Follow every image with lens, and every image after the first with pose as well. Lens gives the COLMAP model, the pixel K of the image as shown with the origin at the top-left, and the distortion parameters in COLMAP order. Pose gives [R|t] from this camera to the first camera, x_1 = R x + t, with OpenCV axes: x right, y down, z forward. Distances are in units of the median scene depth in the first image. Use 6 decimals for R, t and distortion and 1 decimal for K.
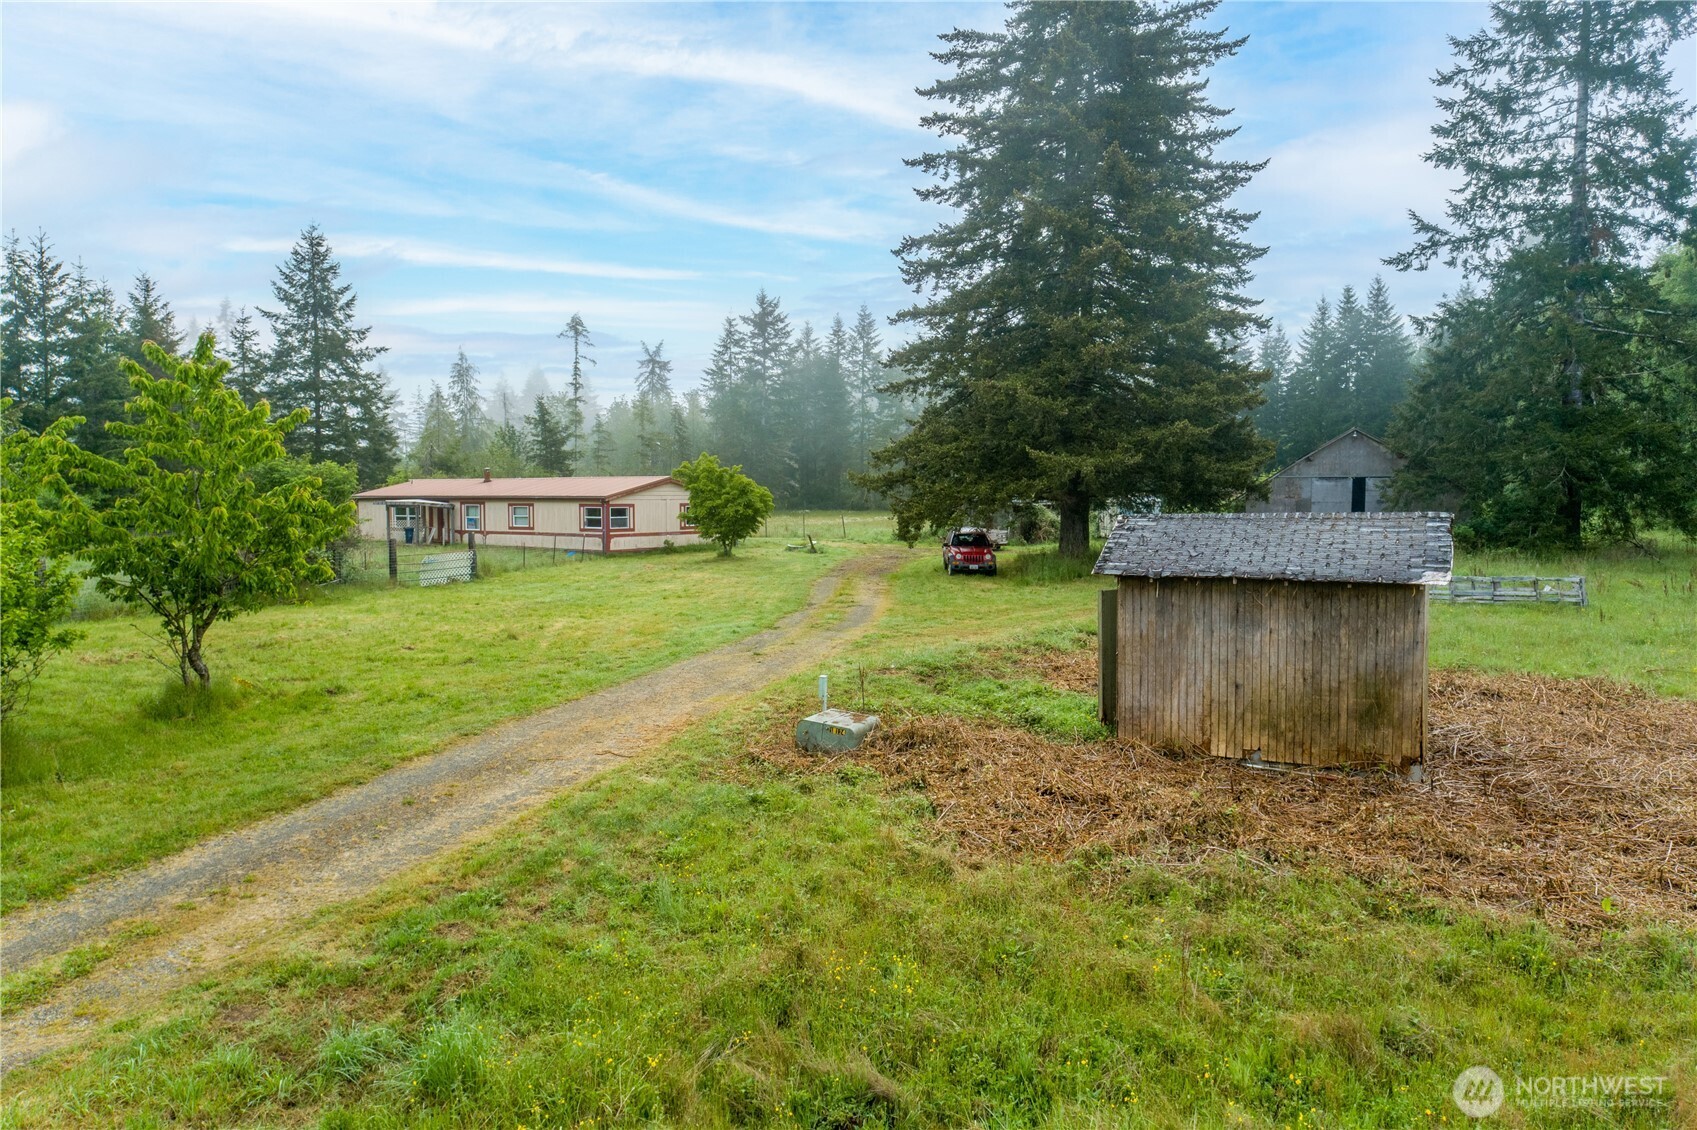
lens RADIAL K [[1145.8, 0, 844.5], [0, 1145.8, 563.1], [0, 0, 1]] dist [0.005395, 0.007679]
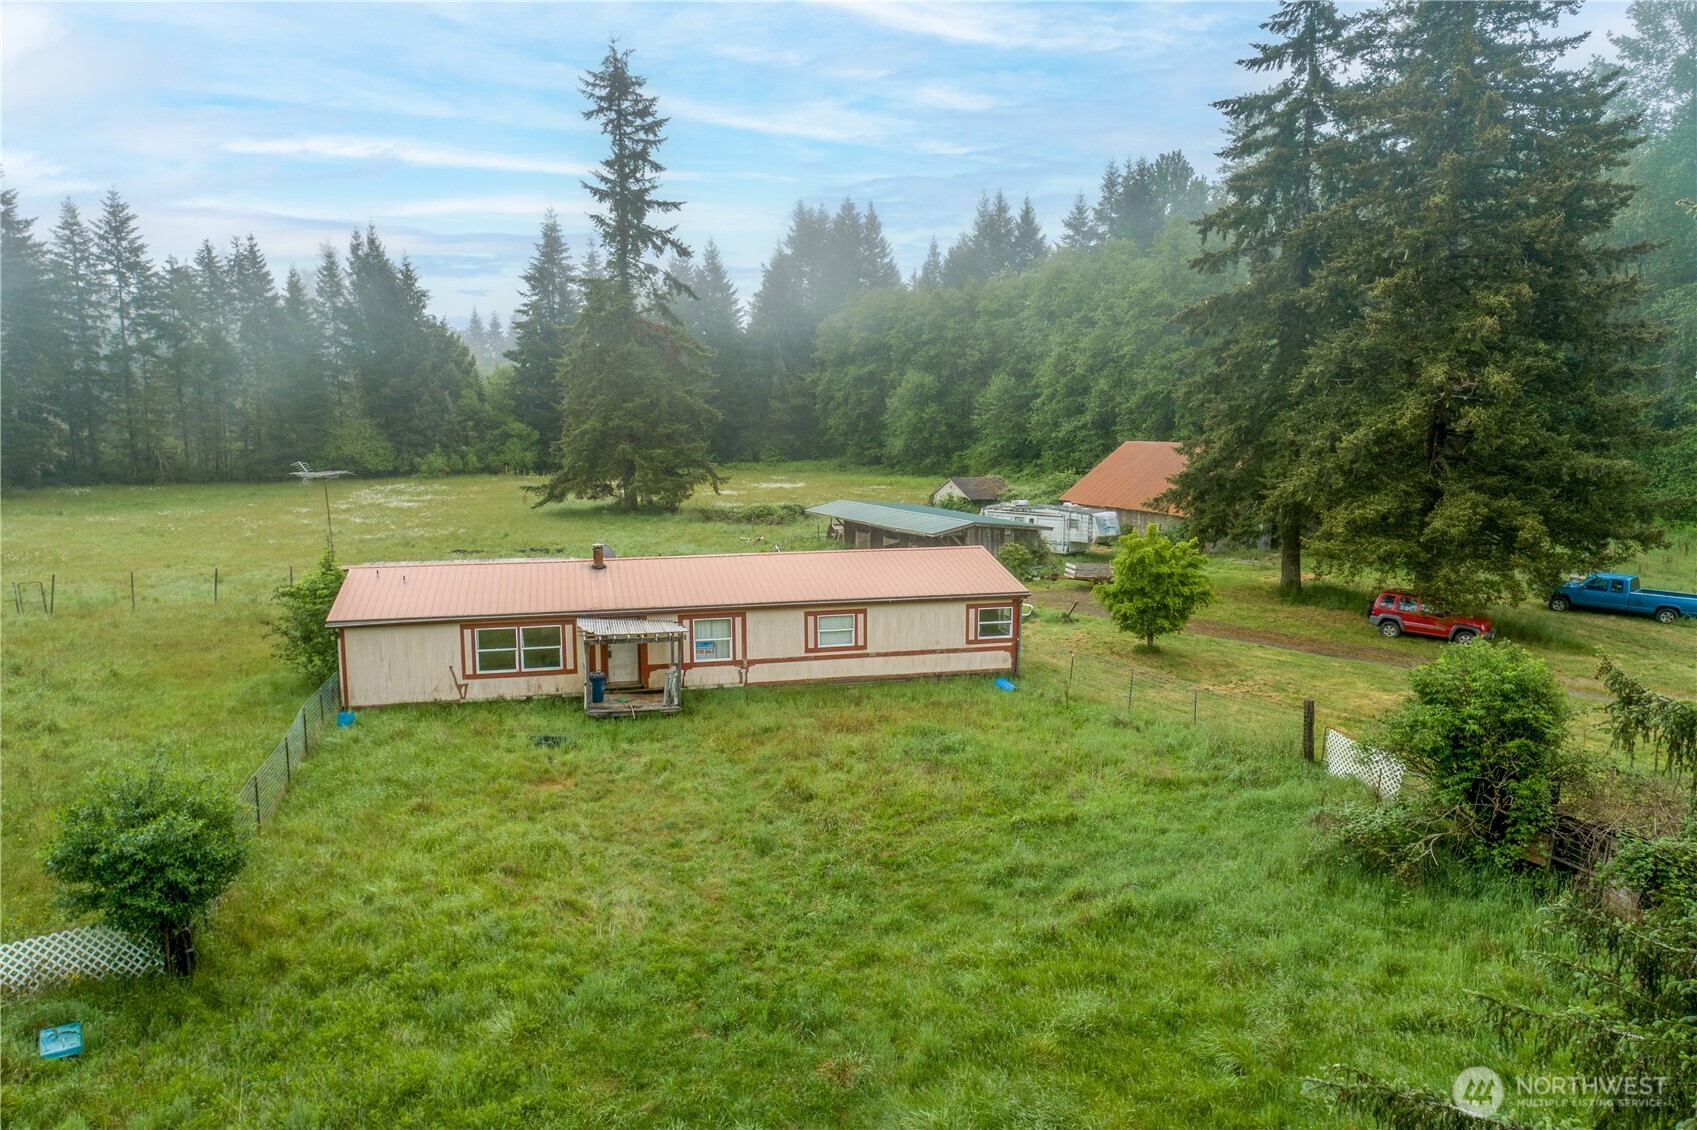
lens RADIAL K [[1145.8, 0, 845.5], [0, 1145.8, 564.1], [0, 0, 1]] dist [0.005395, 0.007679]
pose [[0.644757, -0.105200, 0.757114, -0.759734], [0.046550, 0.994050, 0.098480, -0.140447], [-0.762969, -0.028252, 0.645817, 0.595182]]
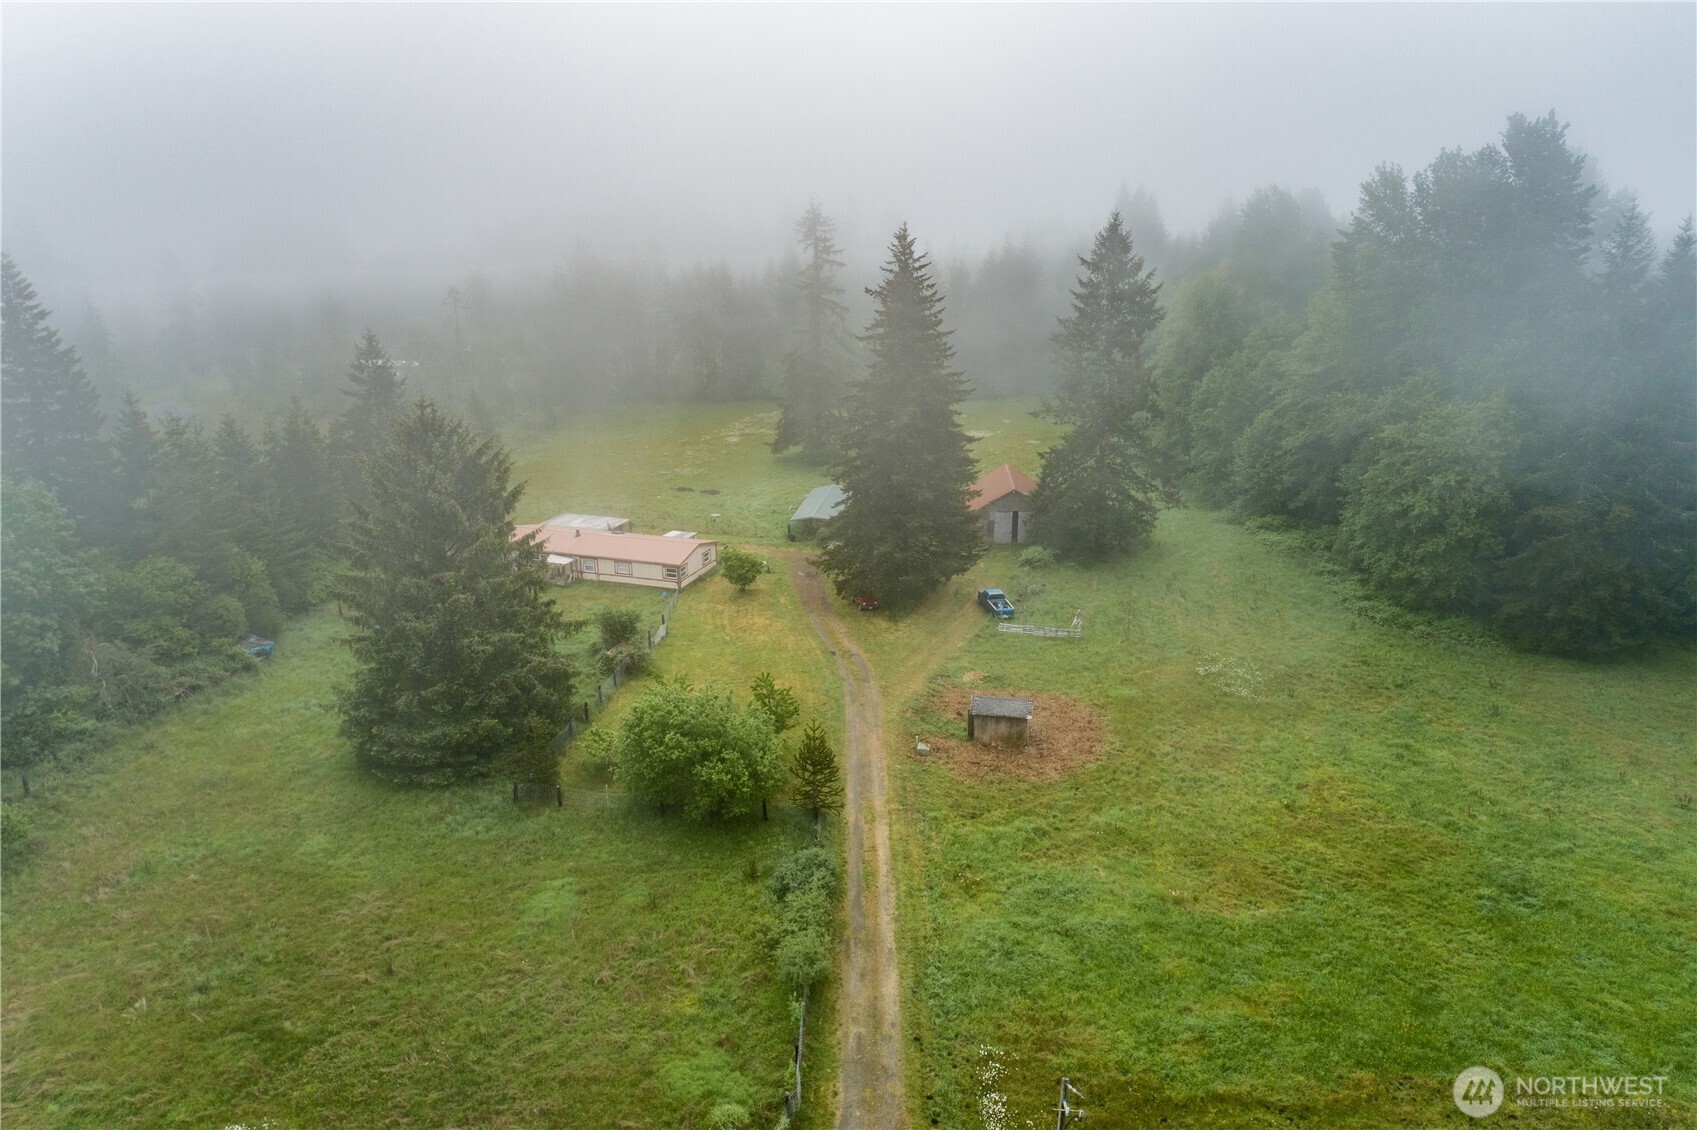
lens RADIAL K [[1145.8, 0, 835.2], [0, 1145.8, 564.5], [0, 0, 1]] dist [0.005395, 0.007679]
pose [[0.961570, -0.090015, 0.259385, -0.446699], [0.026078, 0.970401, 0.240089, -0.516232], [-0.273319, -0.224098, 0.935455, -0.953713]]
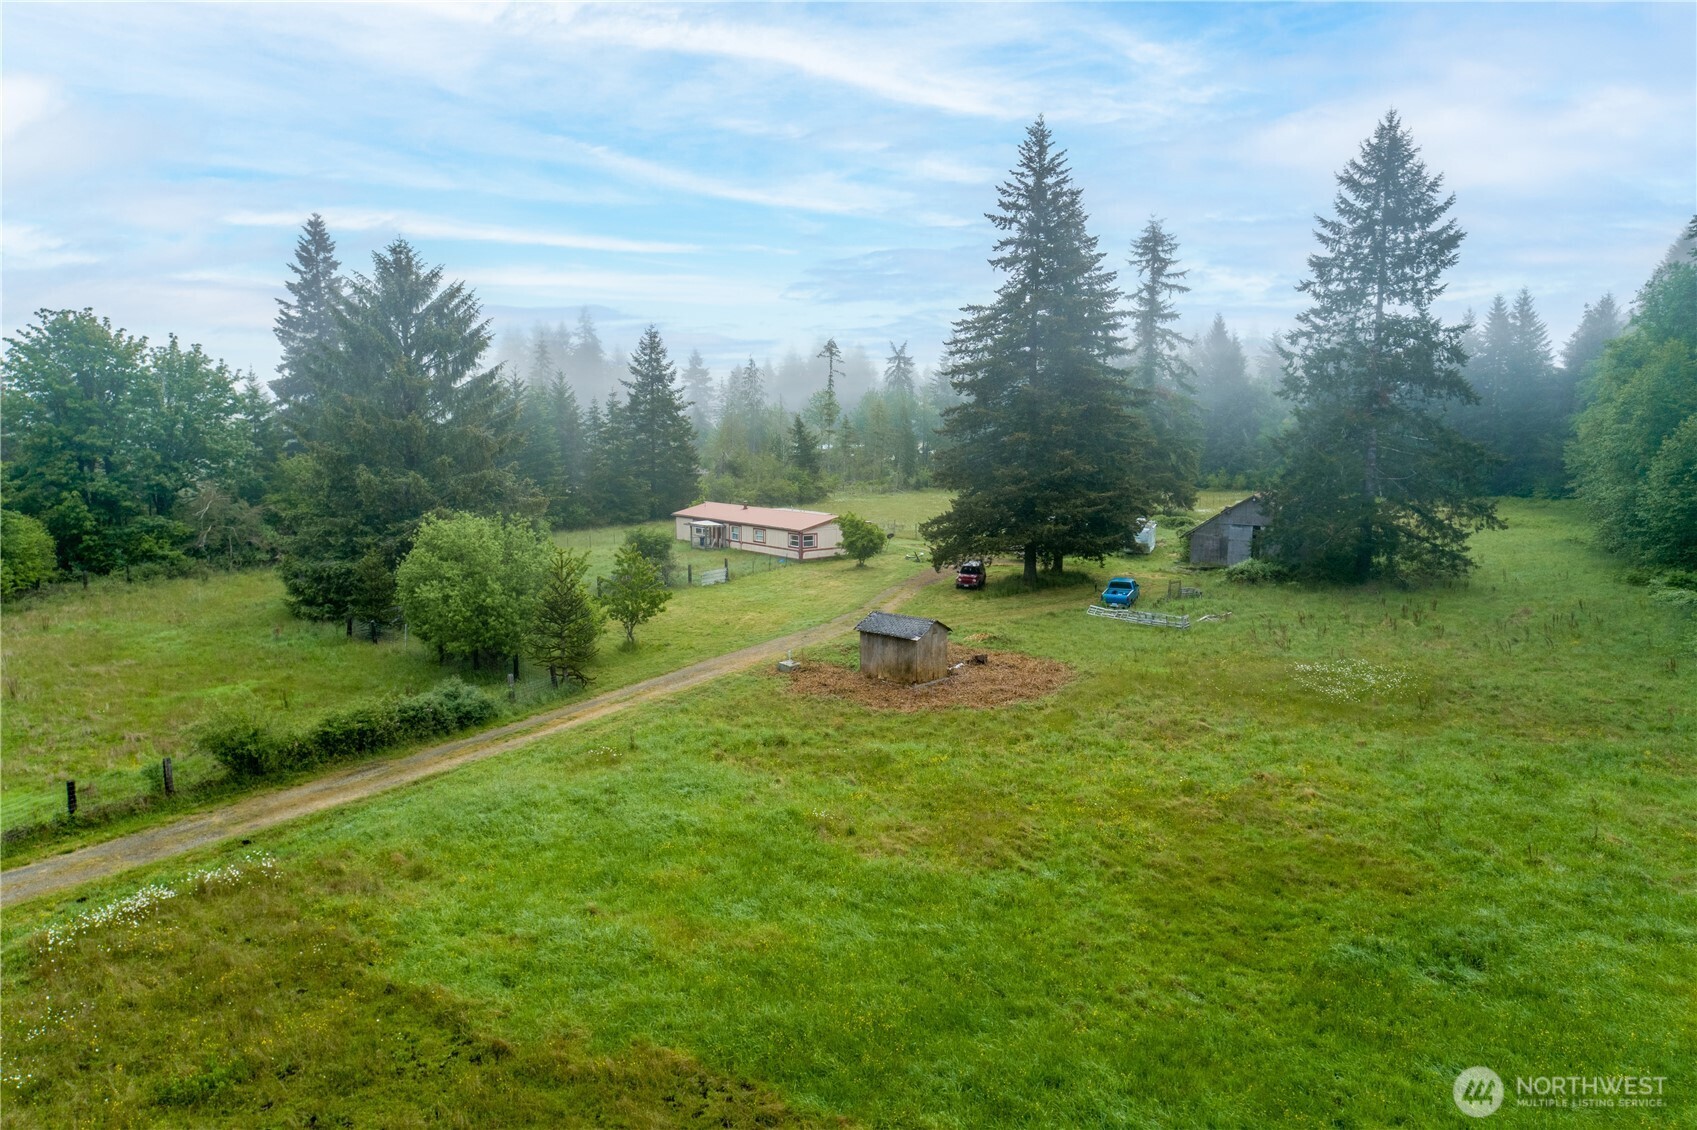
lens RADIAL K [[1145.8, 0, 848.6], [0, 1145.8, 562.0], [0, 0, 1]] dist [0.005395, 0.007679]
pose [[0.967795, 0.036582, -0.249069, 0.310081], [-0.019630, 0.997339, 0.070210, -0.130503], [0.250974, -0.063059, 0.965938, -0.723939]]
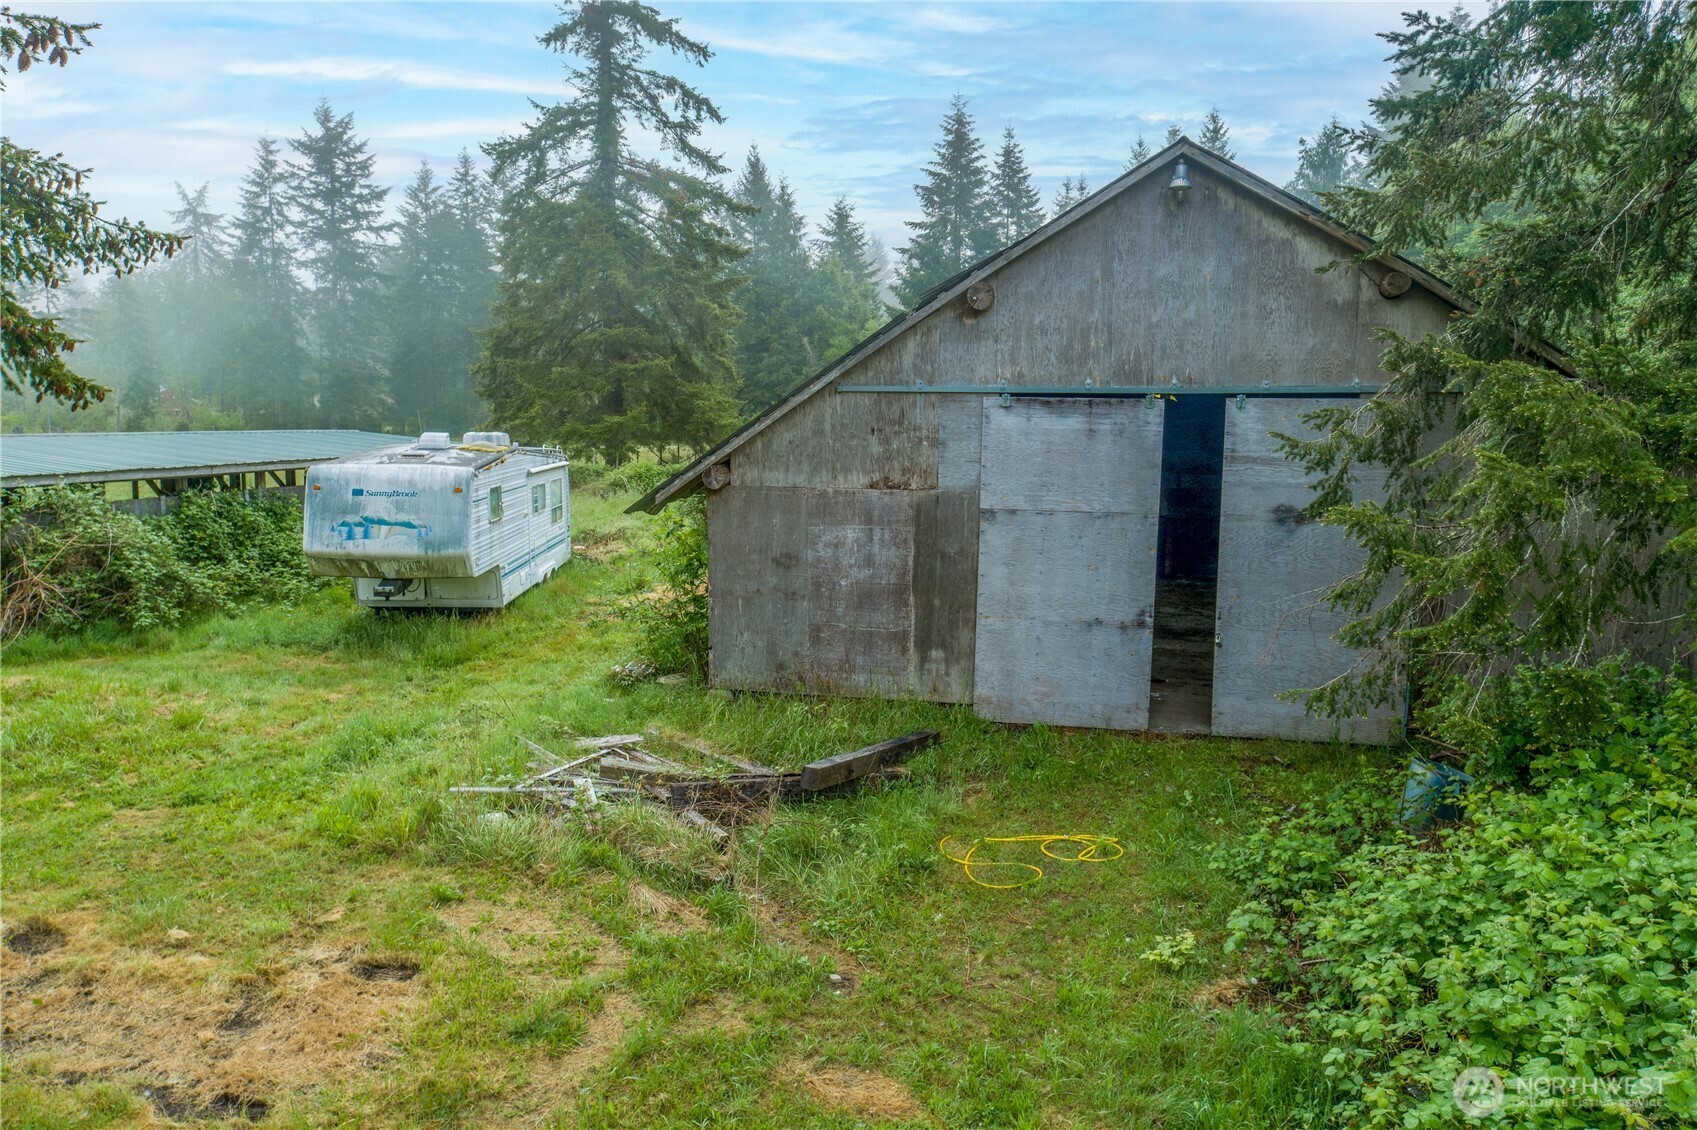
lens RADIAL K [[1145.8, 0, 845.8], [0, 1145.8, 559.1], [0, 0, 1]] dist [0.005395, 0.007679]
pose [[0.990572, -0.010705, 0.136576, 0.372691], [0.001220, 0.997592, 0.069346, -0.062098], [-0.136989, -0.068525, 0.988200, 0.834929]]
